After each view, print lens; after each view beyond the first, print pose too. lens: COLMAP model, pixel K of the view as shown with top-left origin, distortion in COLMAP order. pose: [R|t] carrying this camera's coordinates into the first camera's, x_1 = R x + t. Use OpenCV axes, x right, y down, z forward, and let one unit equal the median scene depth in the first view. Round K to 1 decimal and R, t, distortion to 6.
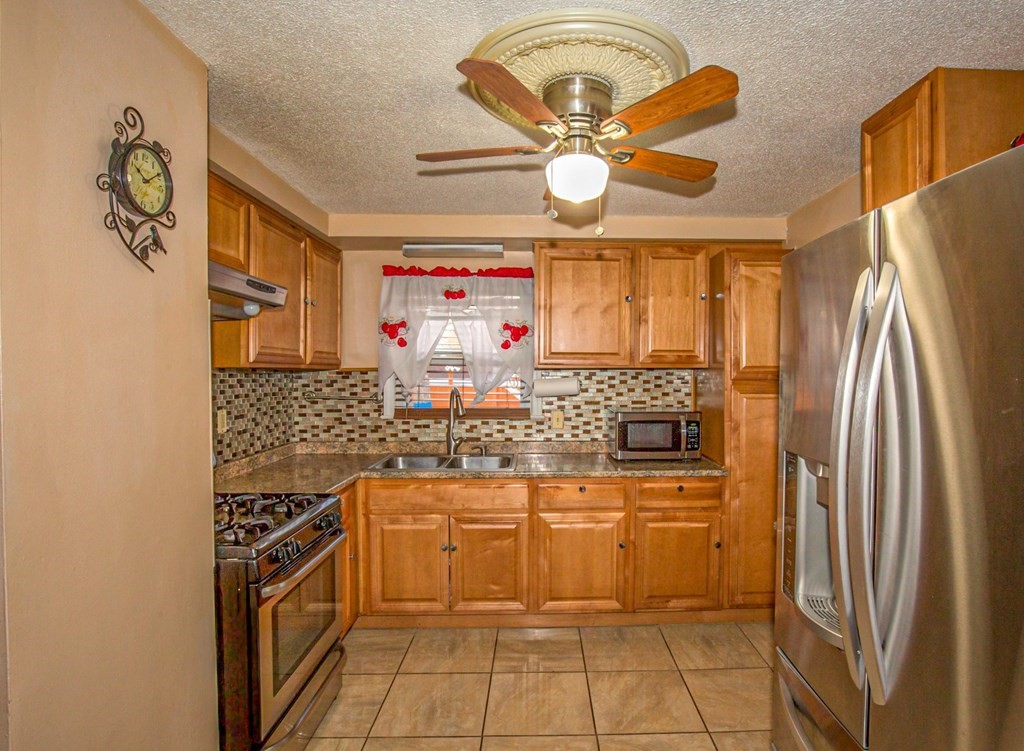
lens RADIAL K [[527.7, 0, 560.6], [0, 527.7, 381.0], [0, 0, 1]] dist [-0.026033, 0.002617]
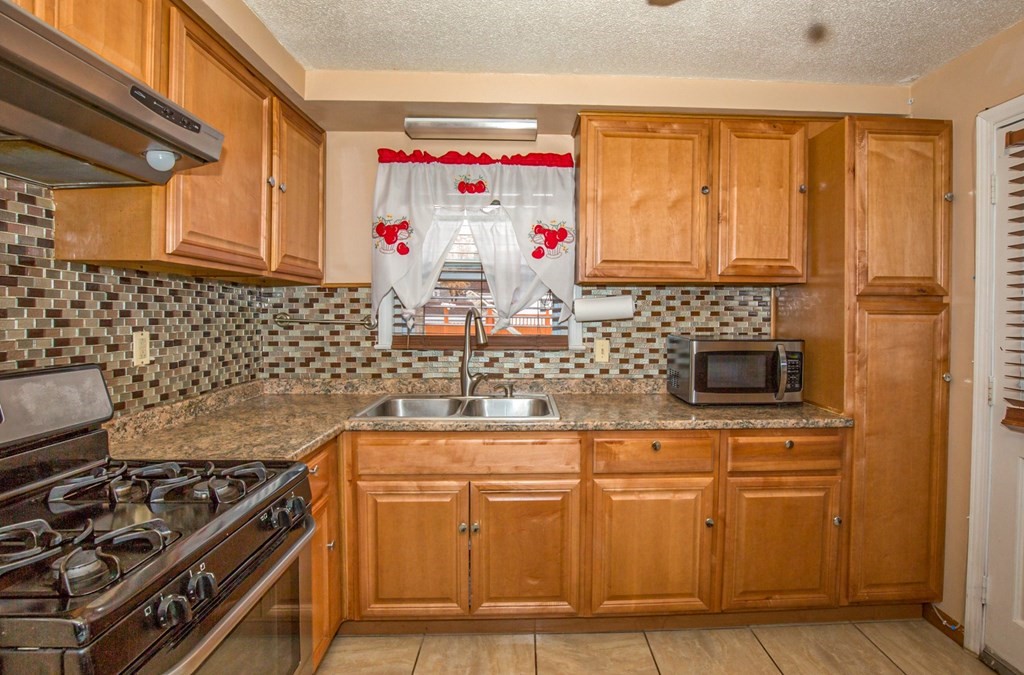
lens RADIAL K [[491.1, 0, 547.7], [0, 491.1, 321.0], [0, 0, 1]] dist [-0.032255, 0.003646]
pose [[0.999968, 0.003714, 0.007098, -0.105275], [-0.003705, 0.999992, -0.001282, 0.034629], [-0.007102, 0.001256, 0.999974, 0.317453]]
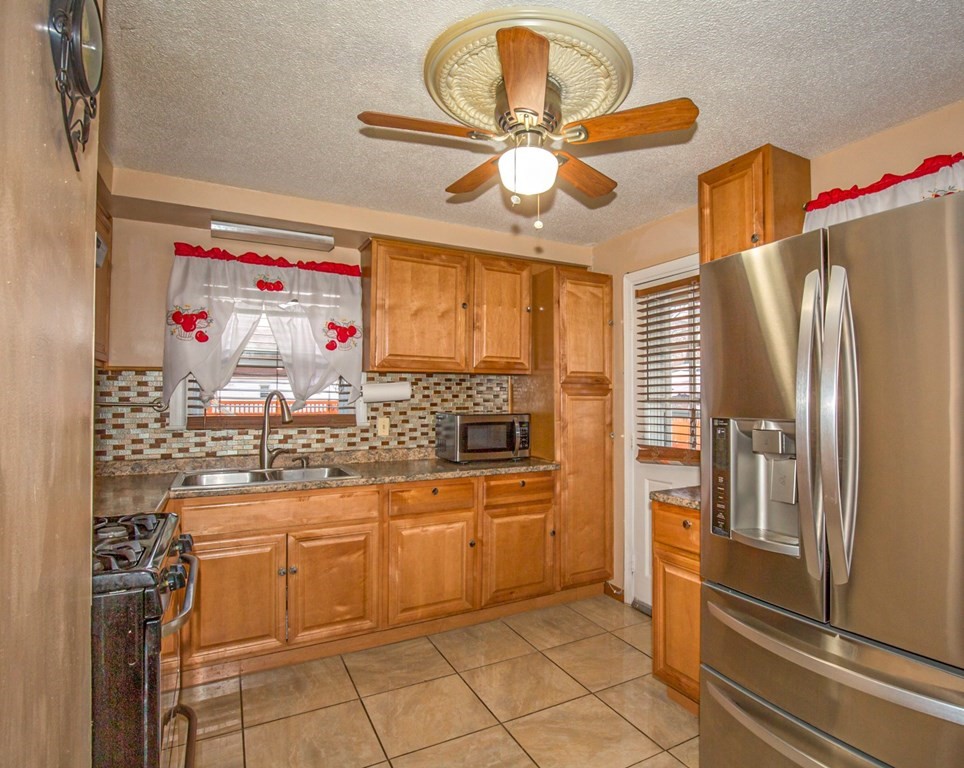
lens RADIAL K [[520.1, 0, 523.1], [0, 520.1, 390.0], [0, 0, 1]] dist [-0.023057, 0.000599]
pose [[0.889228, 0.008765, 0.457381, -0.244204], [0.008706, 0.999311, -0.036075, 0.049267], [-0.457382, 0.036061, 0.888539, 0.051117]]
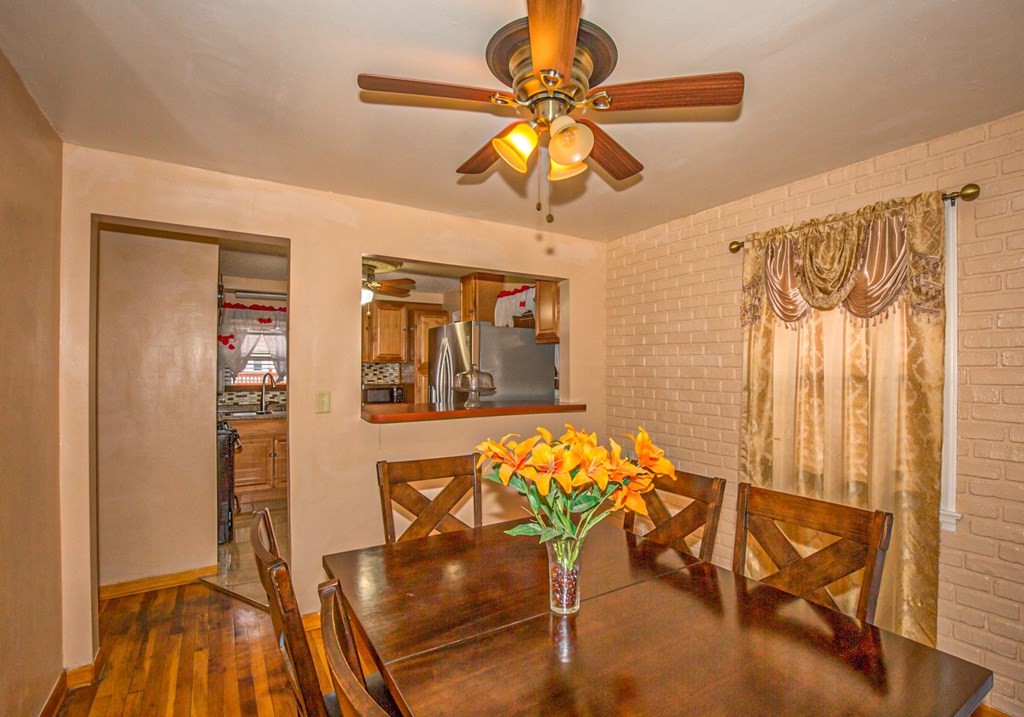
lens RADIAL K [[491.2, 0, 539.2], [0, 491.2, 369.3], [0, 0, 1]] dist [-0.024572, -0.000506]
pose [[0.856909, 0.001885, 0.515465, -0.285102], [0.008502, 0.999806, -0.017790, 0.040715], [-0.515398, 0.019627, 0.856726, -0.980724]]
